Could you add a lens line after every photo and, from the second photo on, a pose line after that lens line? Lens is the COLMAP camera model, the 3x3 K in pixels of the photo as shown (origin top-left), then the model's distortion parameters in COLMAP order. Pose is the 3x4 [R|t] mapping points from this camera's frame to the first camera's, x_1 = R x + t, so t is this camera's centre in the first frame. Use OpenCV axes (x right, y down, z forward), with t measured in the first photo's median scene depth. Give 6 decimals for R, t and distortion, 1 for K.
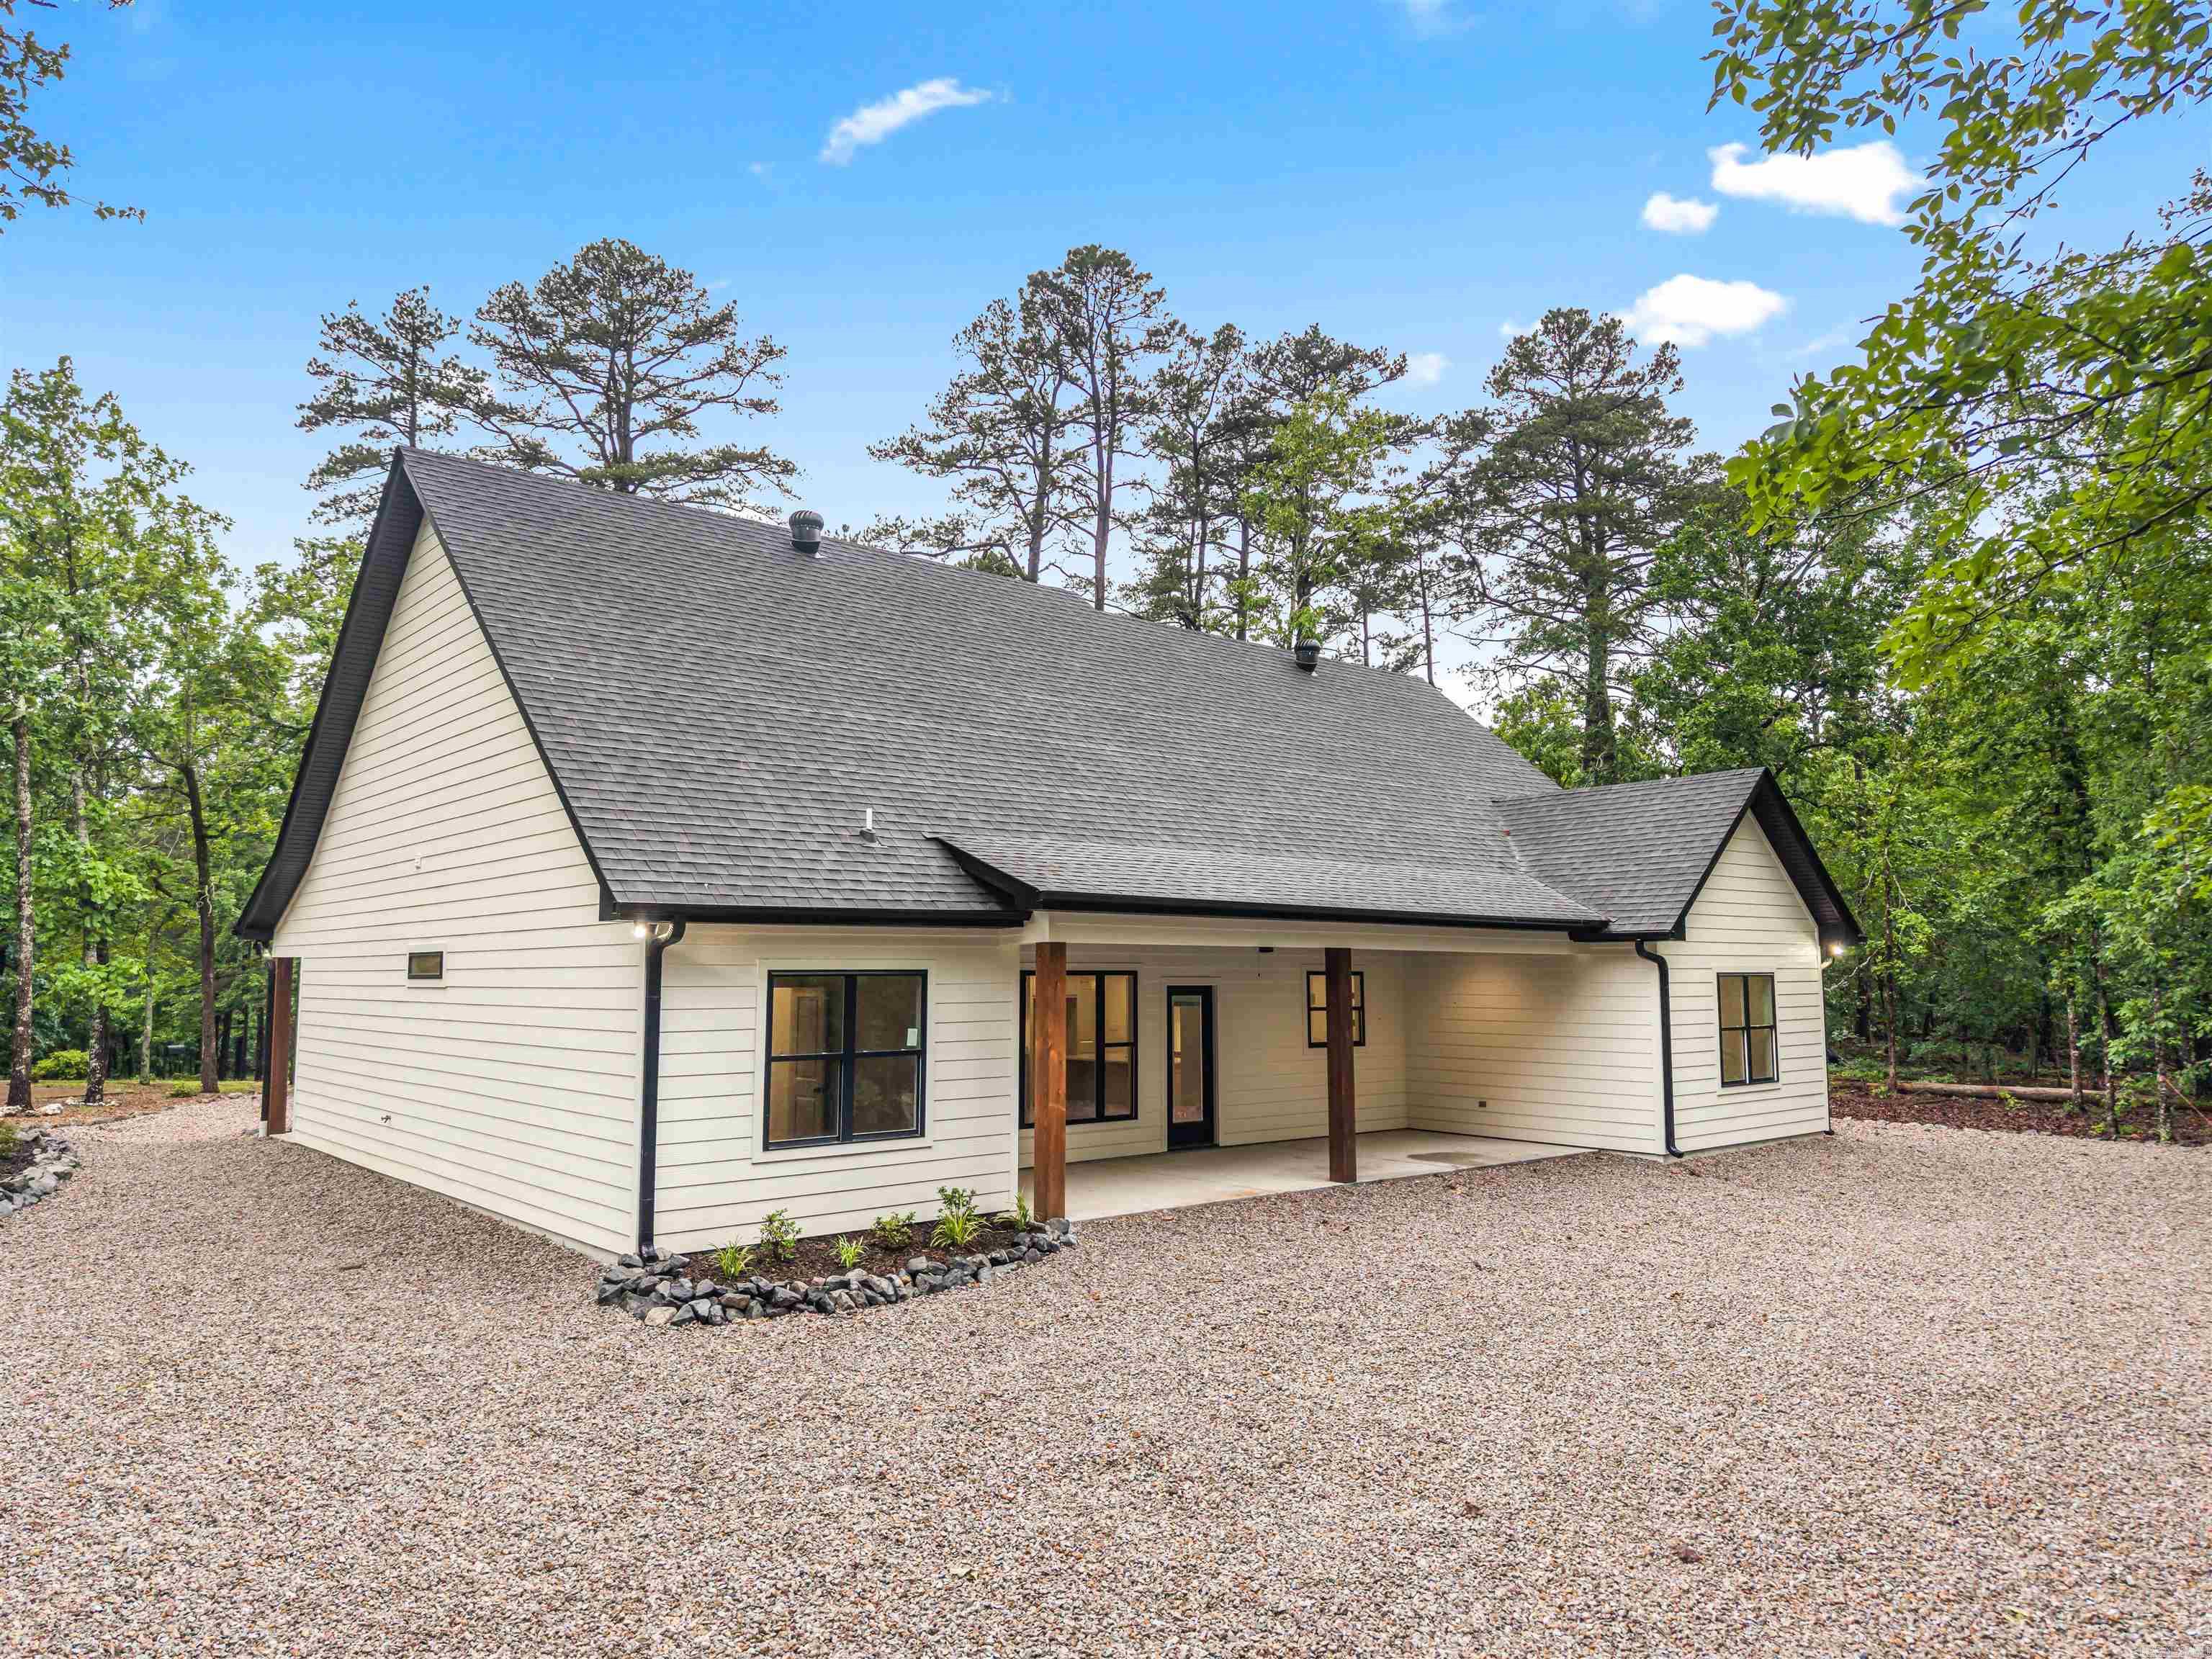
lens RADIAL K [[1474.0, 0, 1098.7], [0, 1474.0, 826.7], [0, 0, 1]] dist [0.041371, -0.050915]
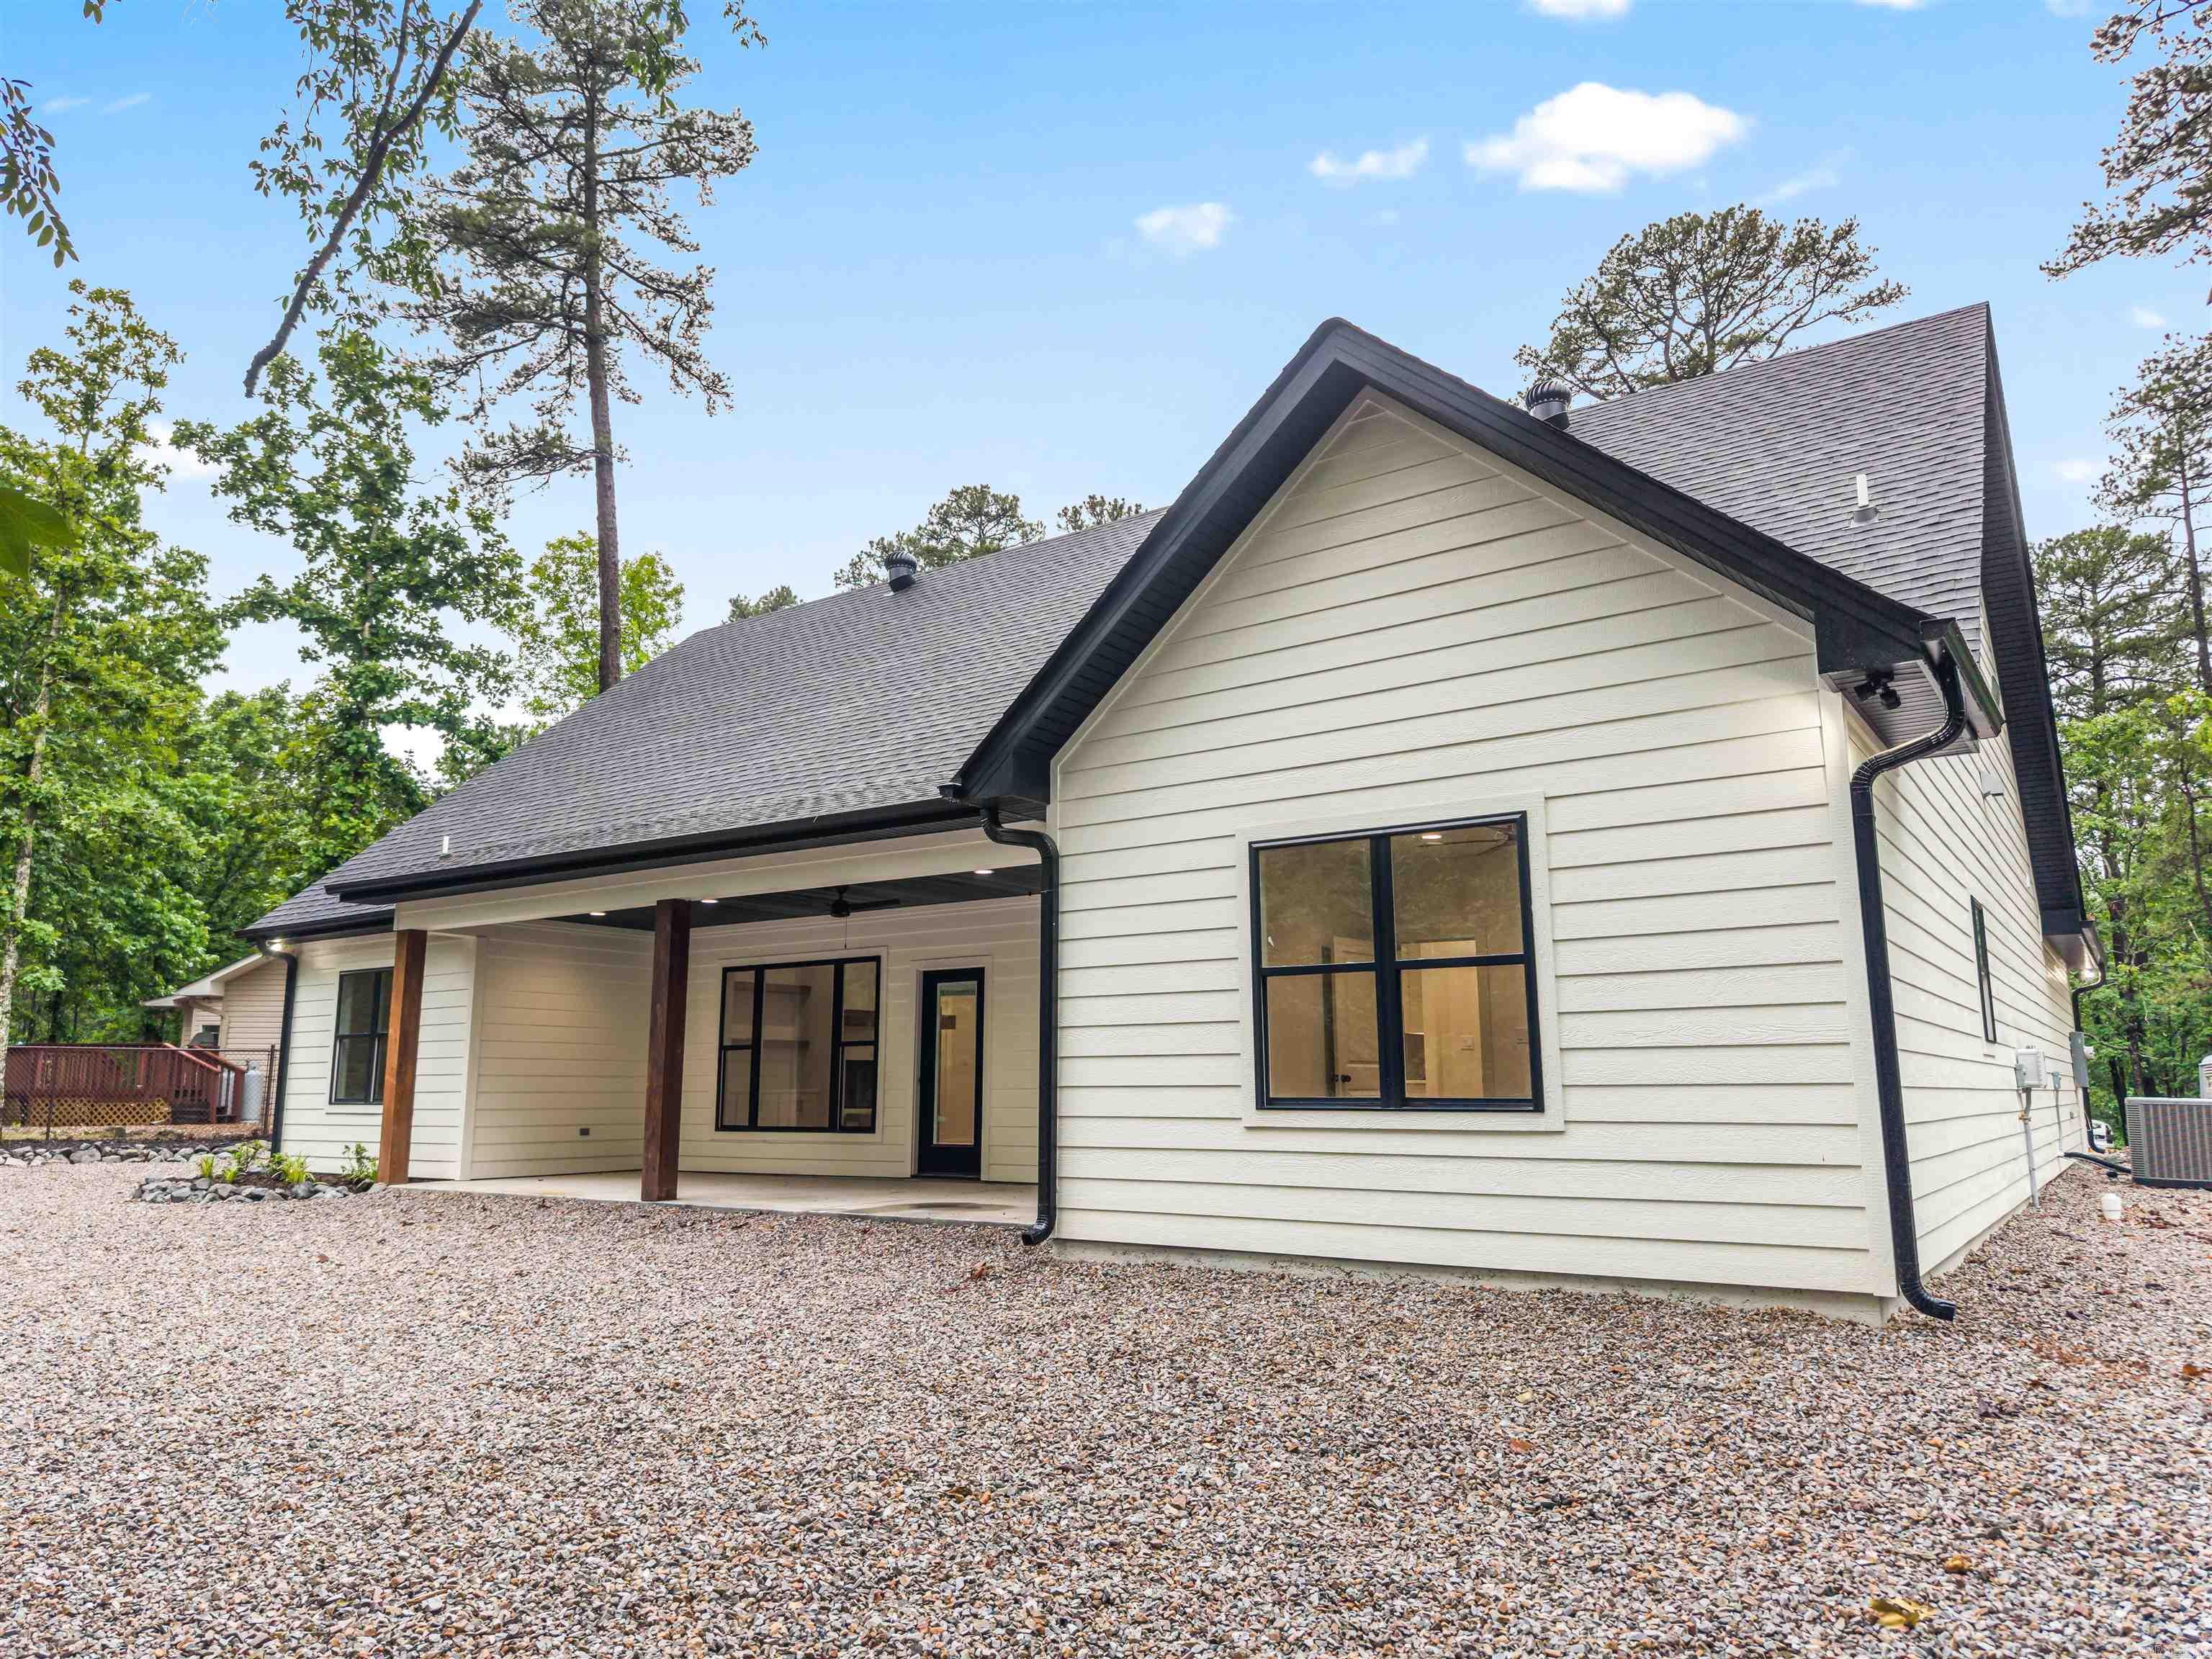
lens RADIAL K [[1476.1, 0, 1101.7], [0, 1476.1, 831.5], [0, 0, 1]] dist [0.039704, -0.055893]
pose [[0.236401, -0.171630, -0.956377, 0.807120], [0.099182, 0.983397, -0.151962, 0.154136], [0.966580, -0.058931, 0.249499, 0.837586]]
